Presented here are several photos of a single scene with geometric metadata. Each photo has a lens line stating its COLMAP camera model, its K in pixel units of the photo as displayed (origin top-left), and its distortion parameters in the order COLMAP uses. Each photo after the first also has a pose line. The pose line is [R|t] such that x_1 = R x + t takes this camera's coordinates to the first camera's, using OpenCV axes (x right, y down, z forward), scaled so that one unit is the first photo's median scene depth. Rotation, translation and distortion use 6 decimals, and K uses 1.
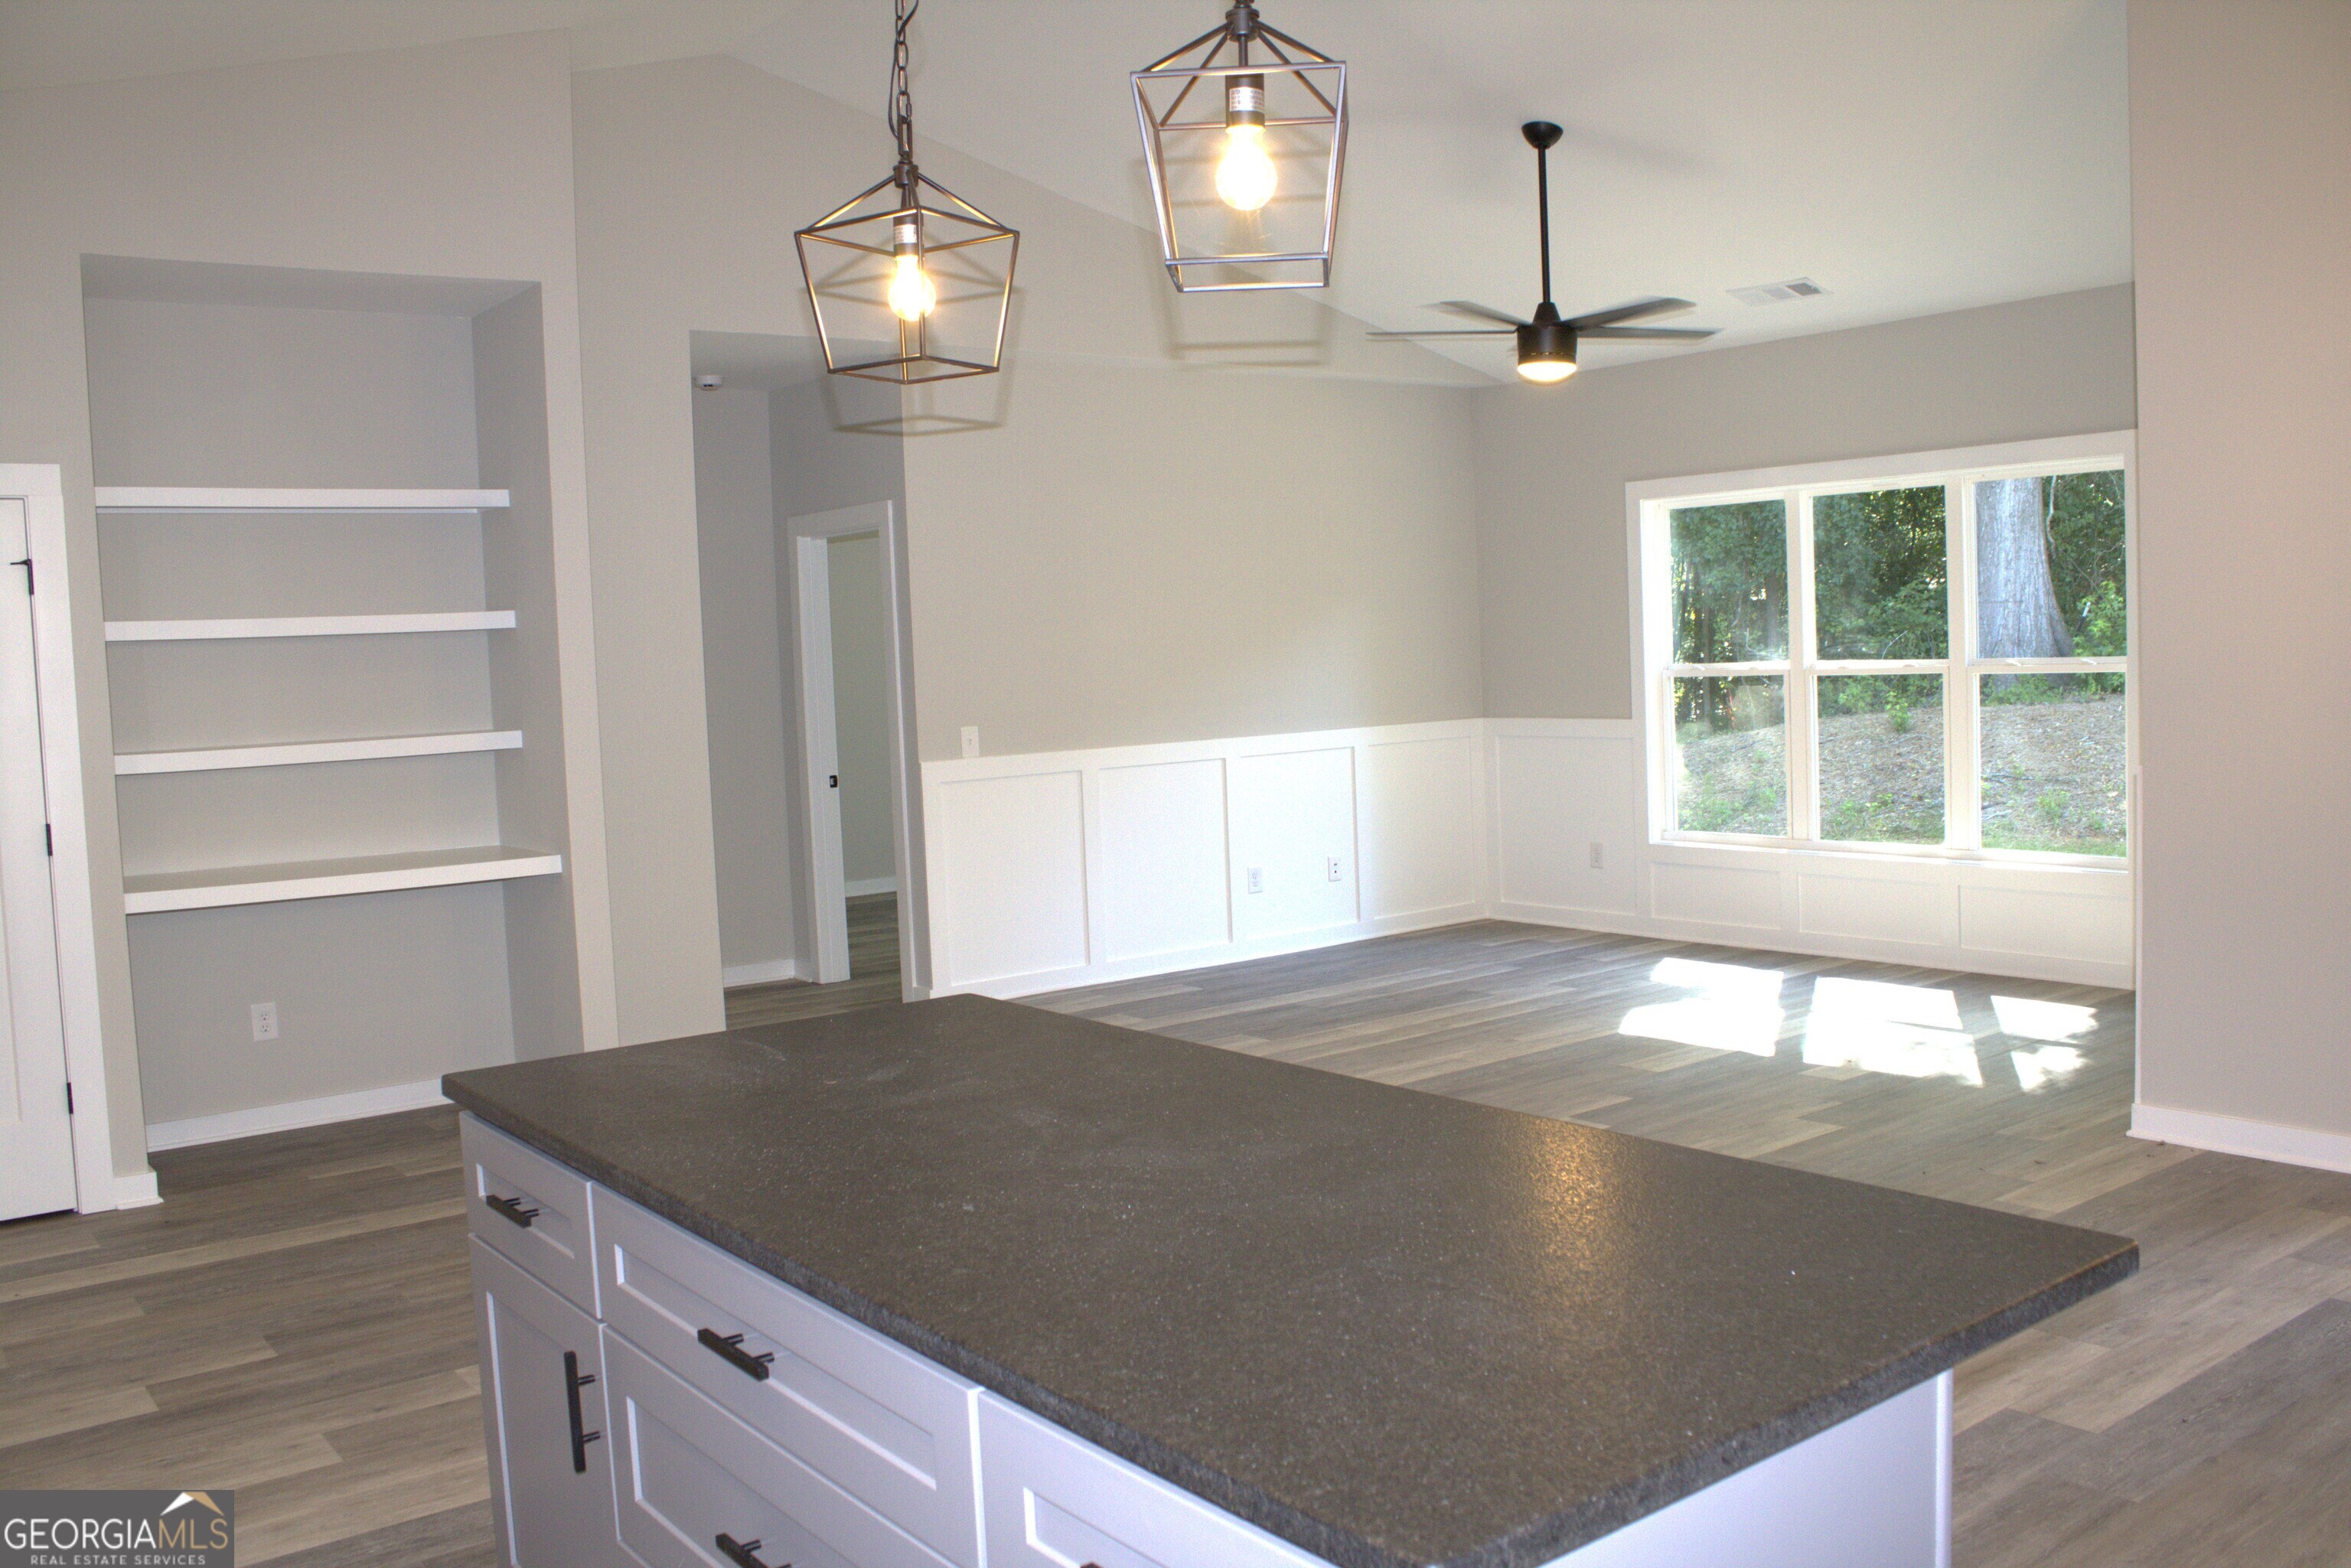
lens RADIAL K [[1977.3, 0, 1175.5], [0, 1977.3, 784.0], [0, 0, 1]] dist [-0.184558, 0.149428]
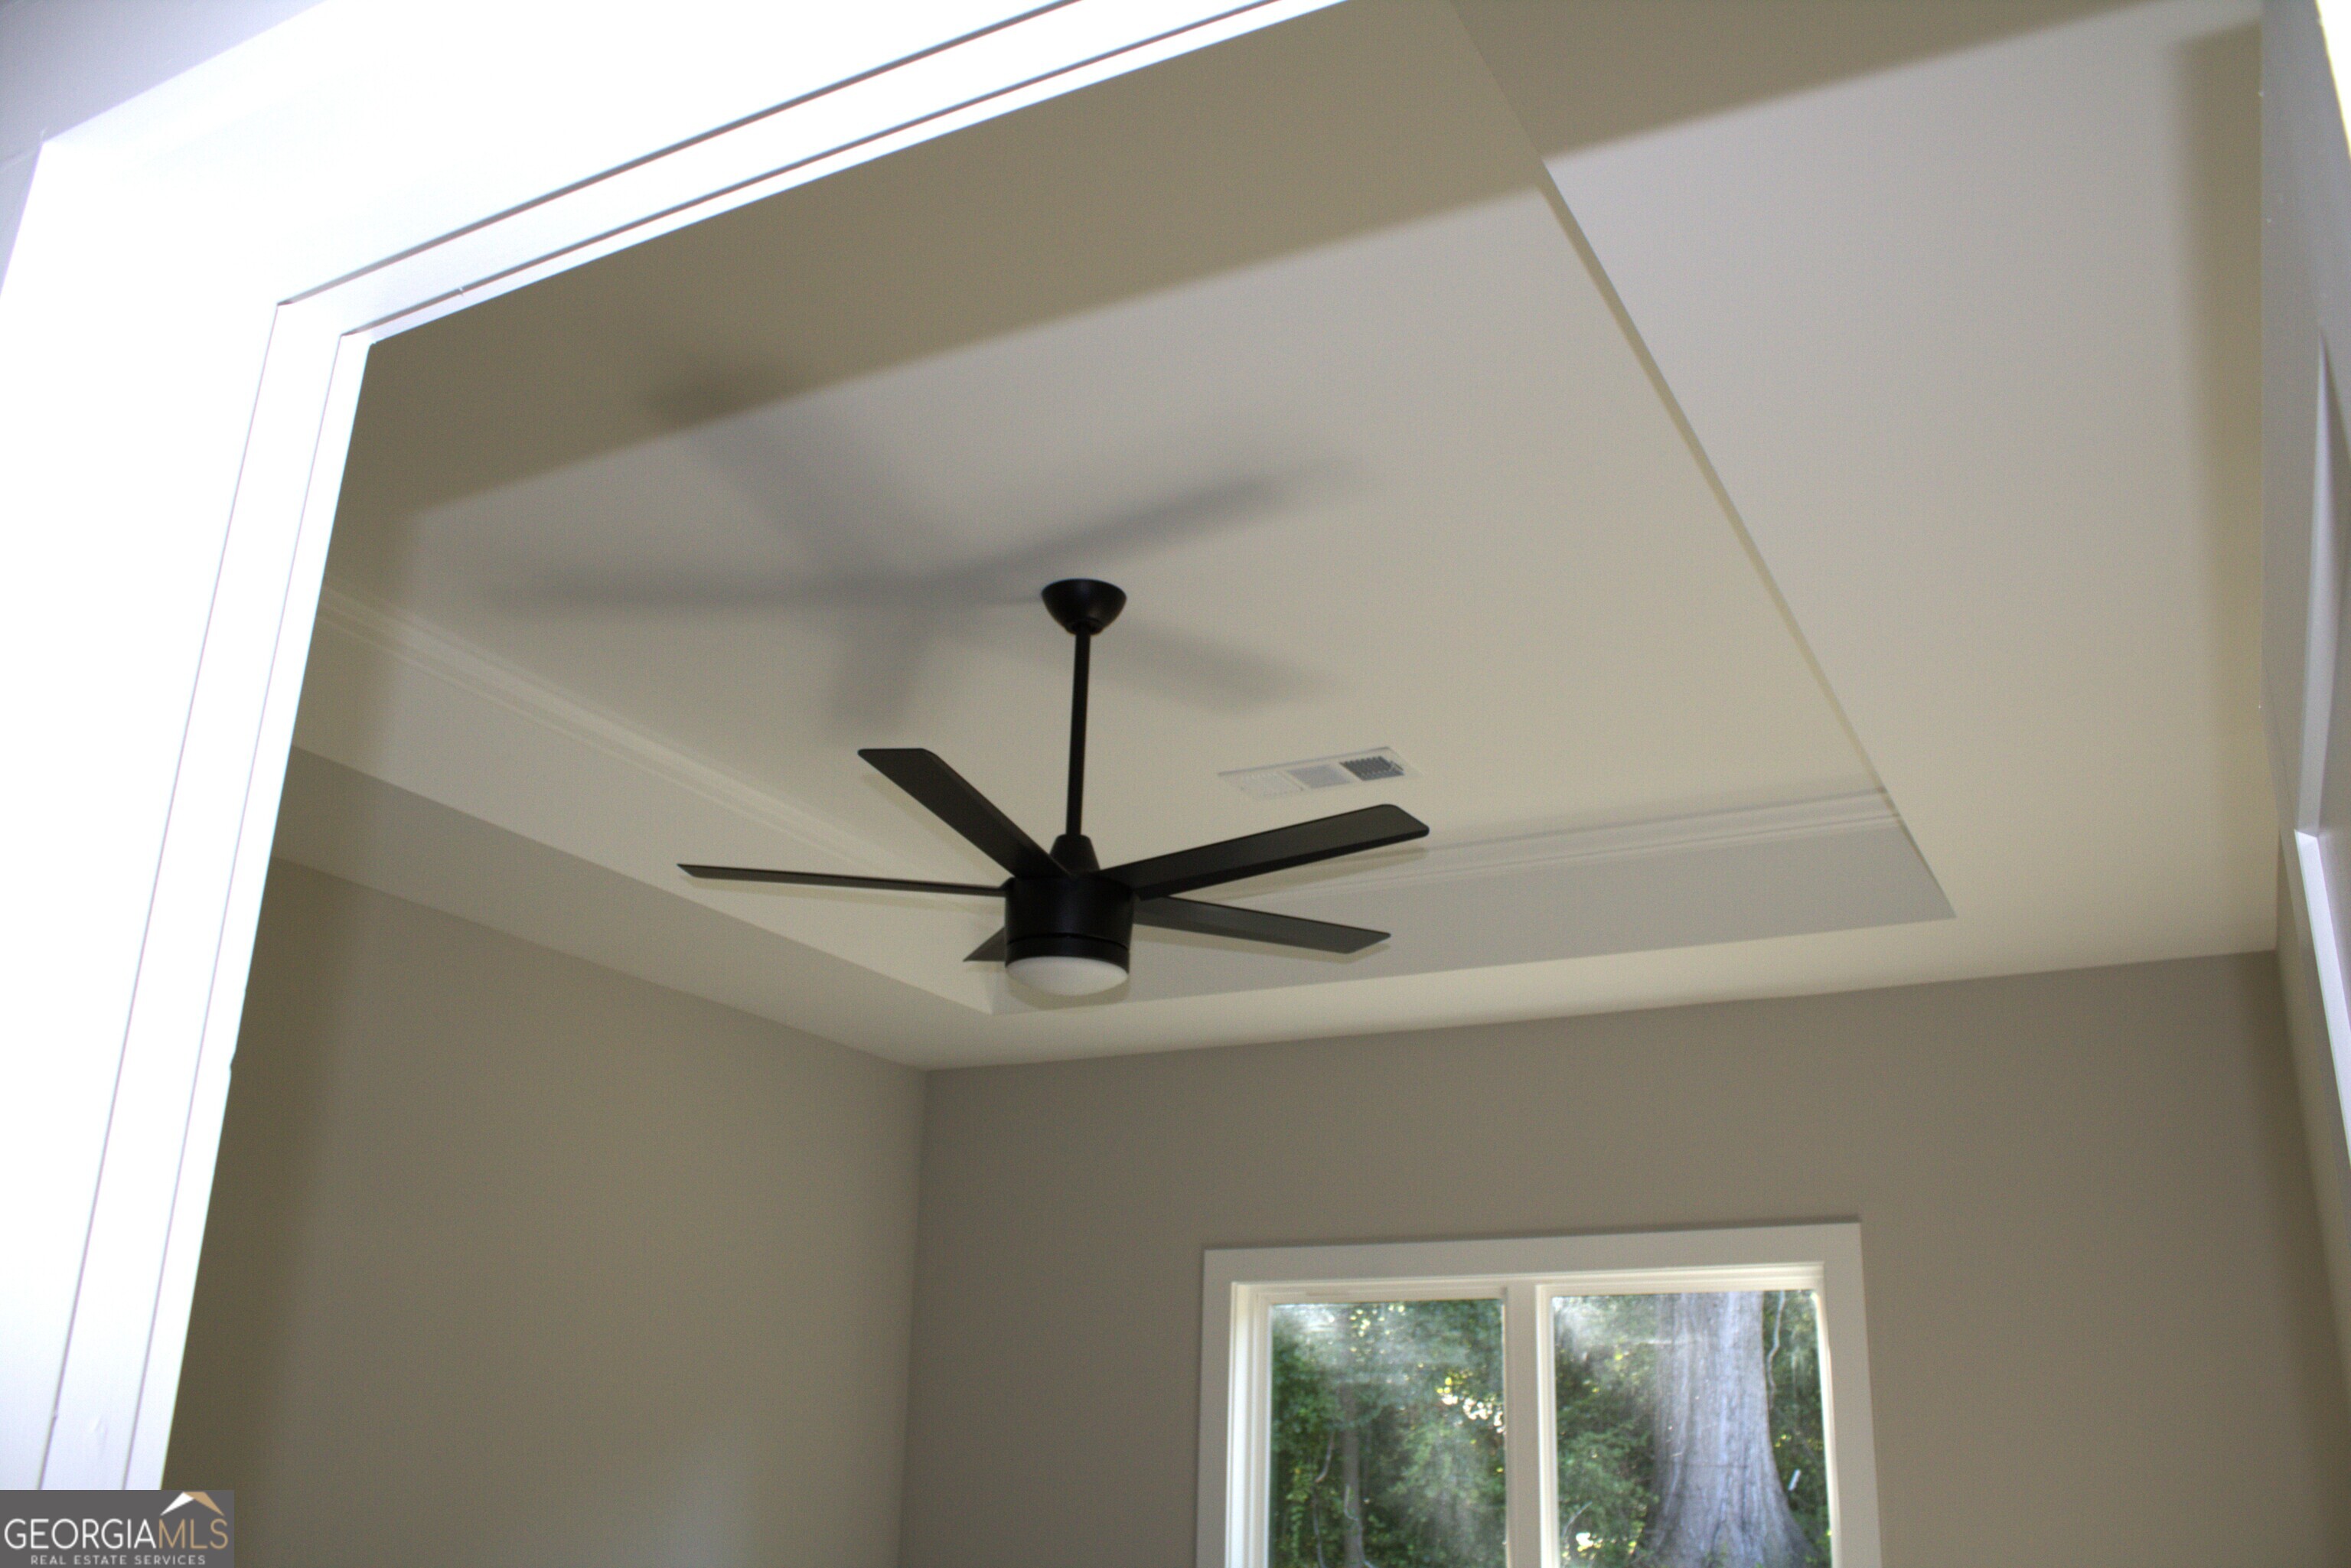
lens RADIAL K [[1977.3, 0, 1175.5], [0, 1977.3, 784.0], [0, 0, 1]] dist [-0.184558, 0.149428]
pose [[0.975348, 0.085589, 0.203397, 0.064725], [0.003449, 0.915692, -0.401865, -0.043399], [-0.220644, 0.392660, 0.892824, 0.315112]]
